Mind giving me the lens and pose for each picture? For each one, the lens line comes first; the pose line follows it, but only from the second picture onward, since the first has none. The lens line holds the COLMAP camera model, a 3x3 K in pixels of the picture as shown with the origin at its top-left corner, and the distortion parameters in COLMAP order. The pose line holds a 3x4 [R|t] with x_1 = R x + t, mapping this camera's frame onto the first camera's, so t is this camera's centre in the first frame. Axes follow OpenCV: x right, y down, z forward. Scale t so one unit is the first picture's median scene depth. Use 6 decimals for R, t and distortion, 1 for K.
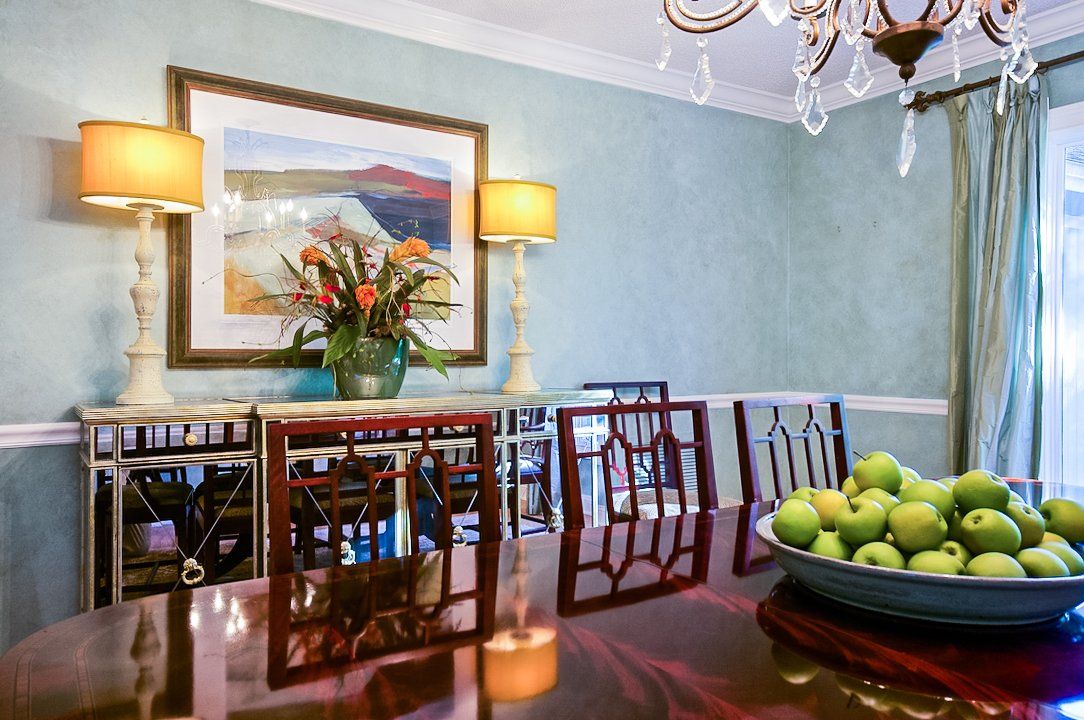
lens RADIAL K [[772.7, 0, 533.4], [0, 772.7, 353.8], [0, 0, 1]] dist [0.026092, 0.002920]
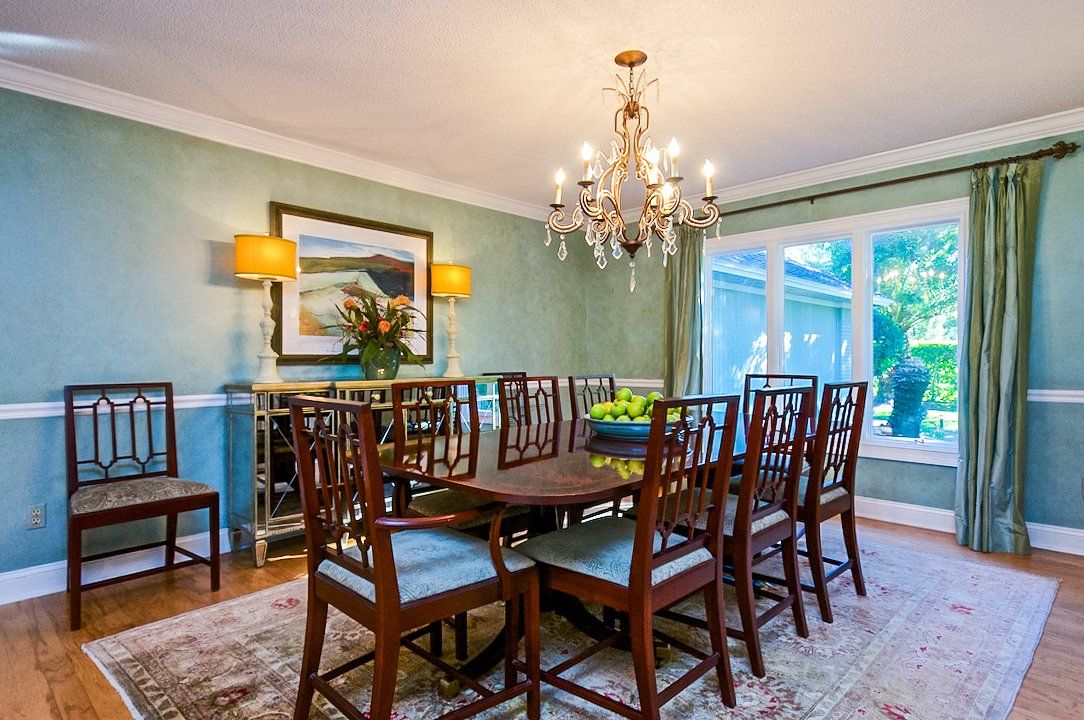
lens RADIAL K [[586.0, 0, 542.5], [0, 586.0, 365.7], [0, 0, 1]] dist [0.001351, 0.000081]
pose [[0.968202, -0.007778, 0.250048, -0.183805], [0.005845, 0.999947, 0.008471, 0.012060], [-0.250101, -0.006740, 0.968196, -0.481797]]
